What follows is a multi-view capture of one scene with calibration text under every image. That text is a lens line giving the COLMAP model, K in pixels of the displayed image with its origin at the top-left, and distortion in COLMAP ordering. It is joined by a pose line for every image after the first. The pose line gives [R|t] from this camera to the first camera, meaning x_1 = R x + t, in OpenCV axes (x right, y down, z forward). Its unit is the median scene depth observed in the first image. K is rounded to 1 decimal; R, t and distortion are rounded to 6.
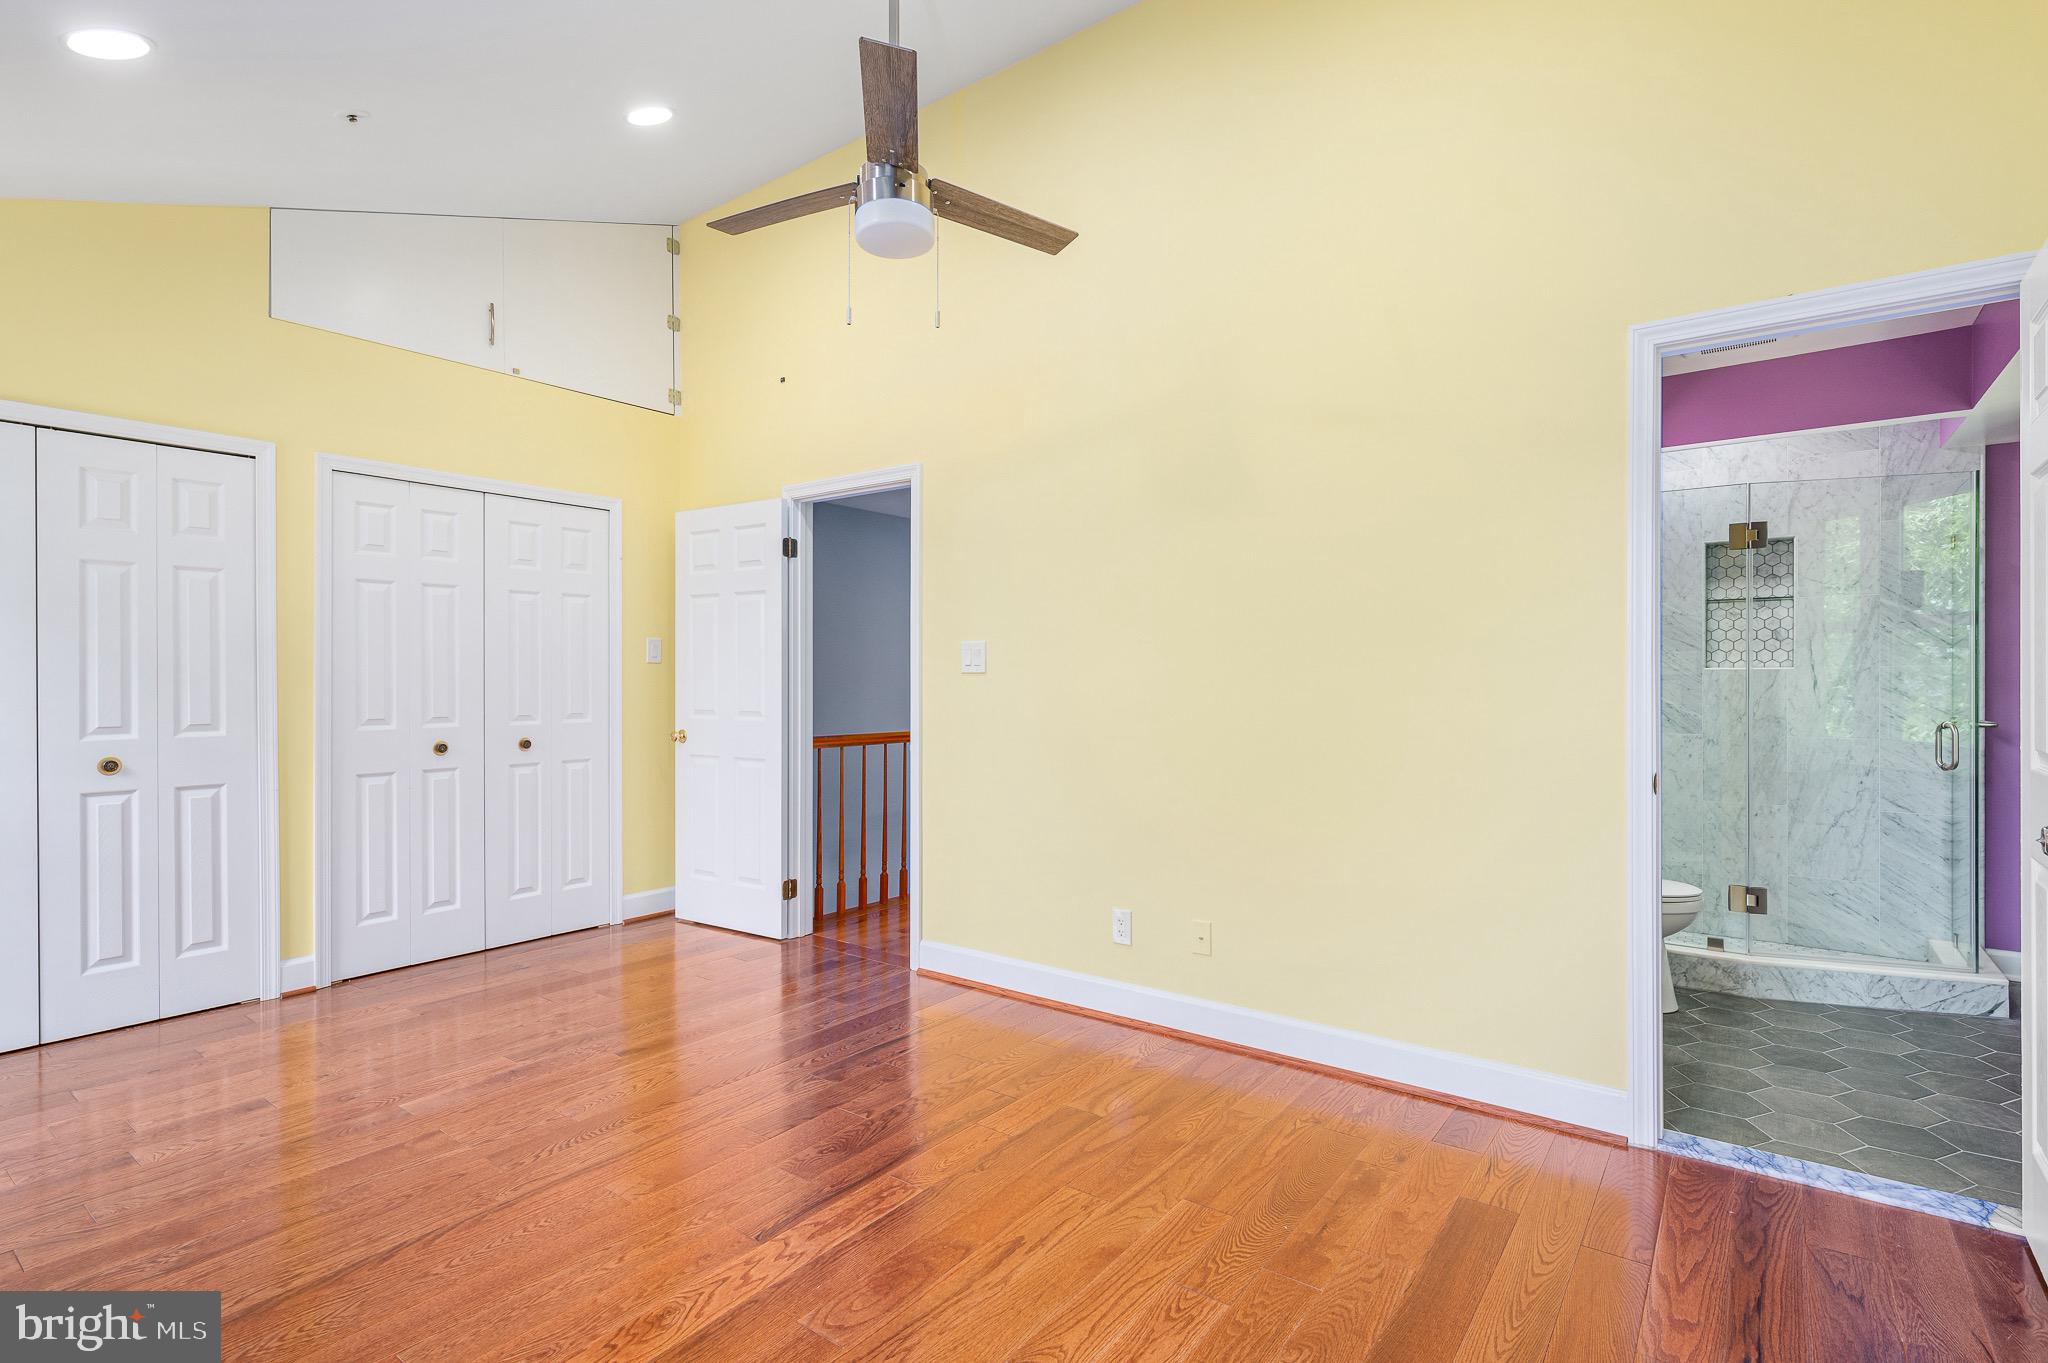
lens RADIAL K [[997.8, 0, 1033.6], [0, 997.8, 685.8], [0, 0, 1]] dist [0.000179, 0.002658]
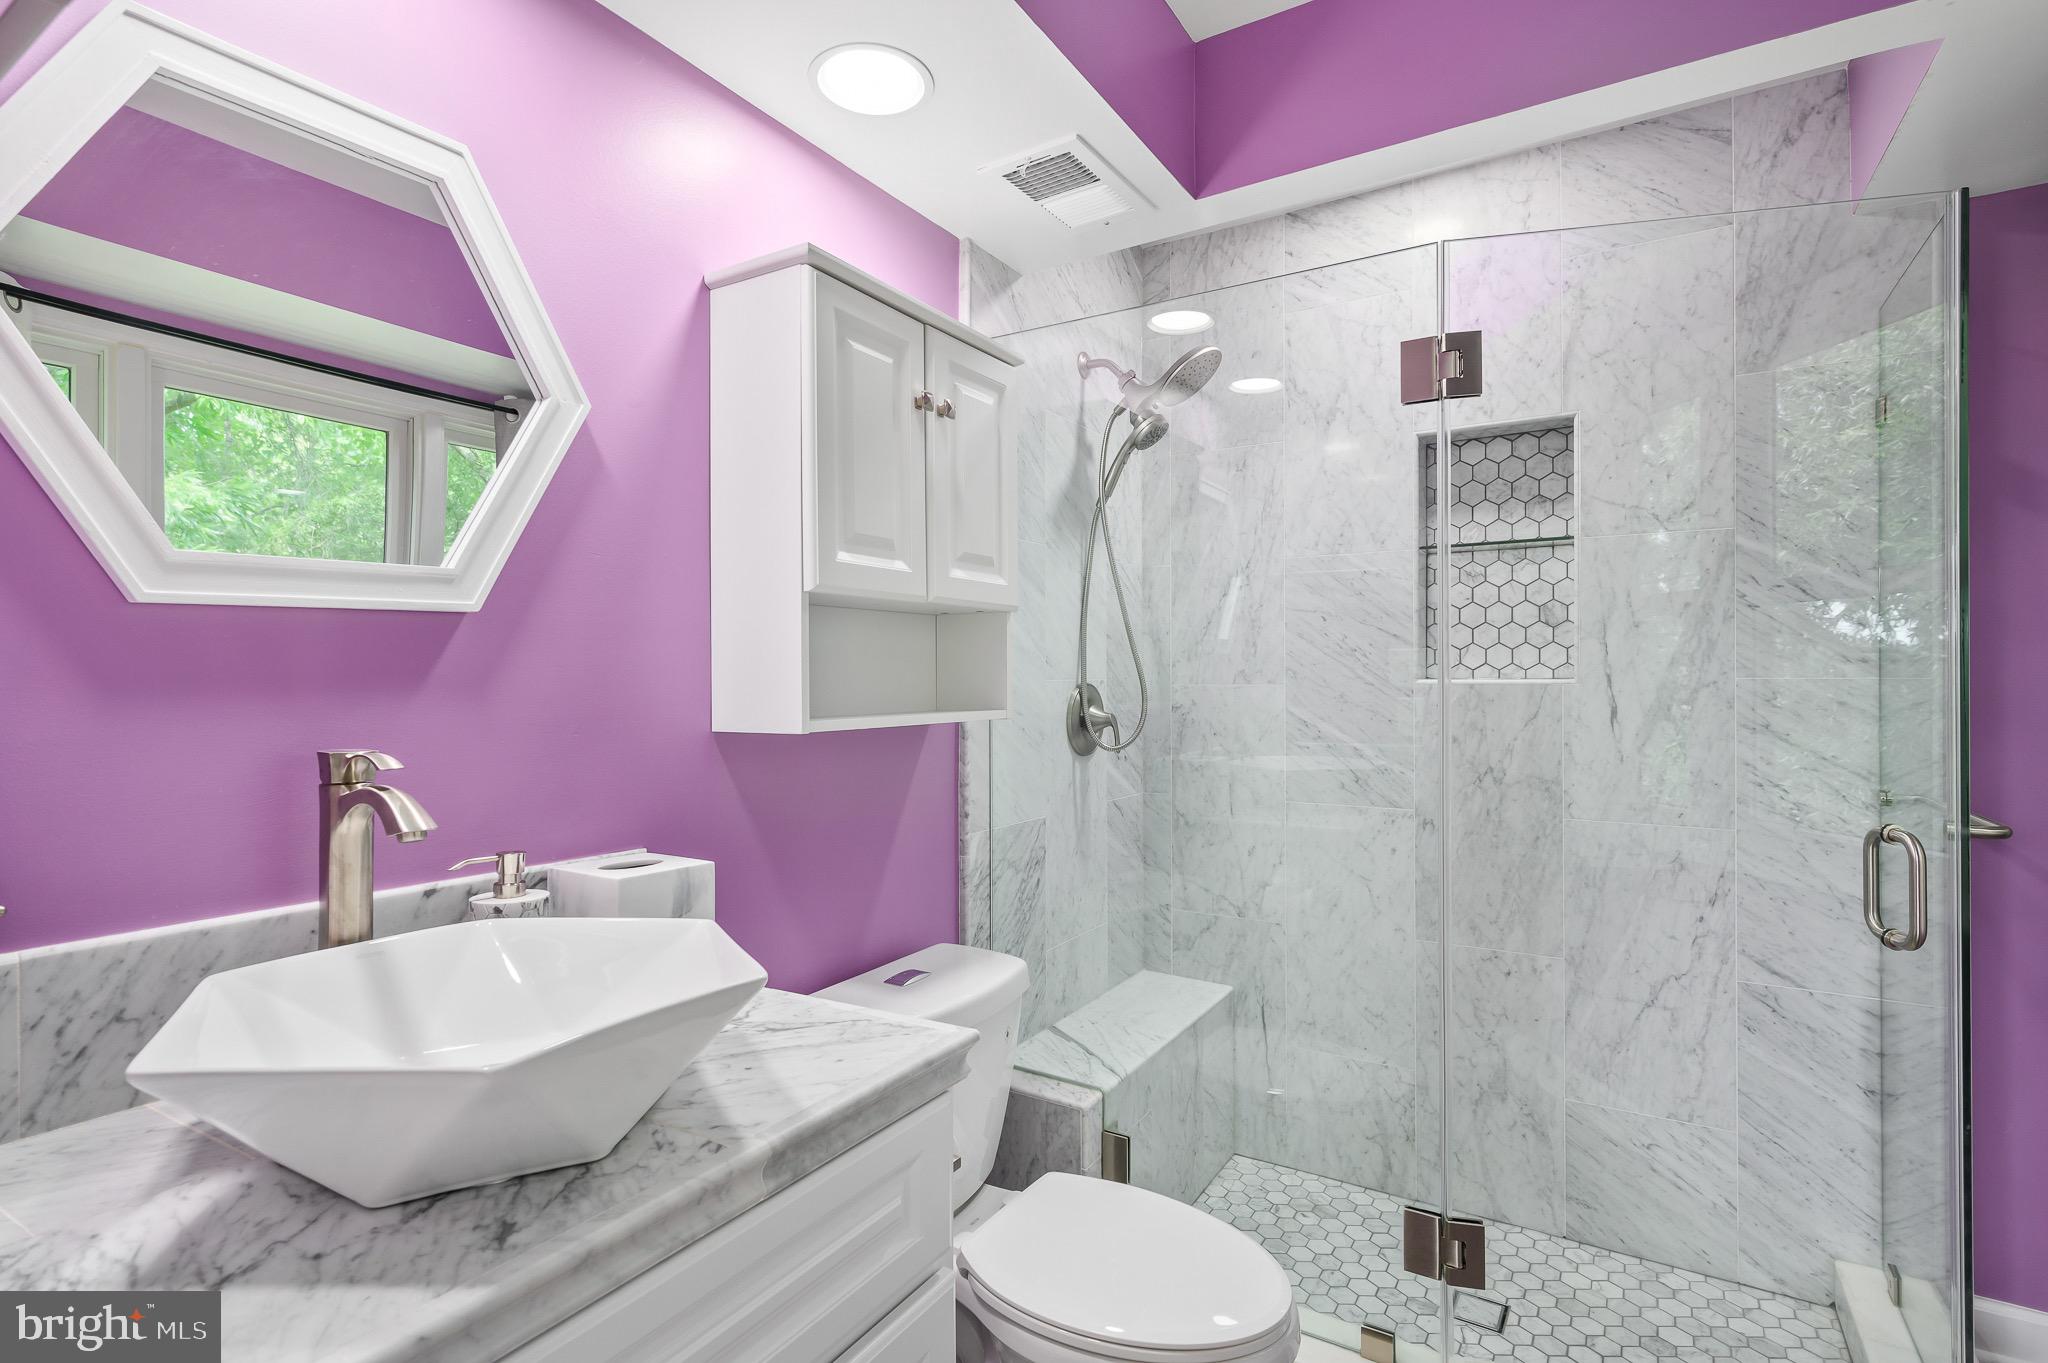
lens RADIAL K [[997.8, 0, 1037.8], [0, 997.8, 678.0], [0, 0, 1]] dist [0.000179, 0.002658]
pose [[0.995364, -0.001336, 0.096166, 0.459240], [0.001700, 0.999992, -0.003703, -0.018321], [-0.096161, 0.003849, 0.995358, 0.545624]]
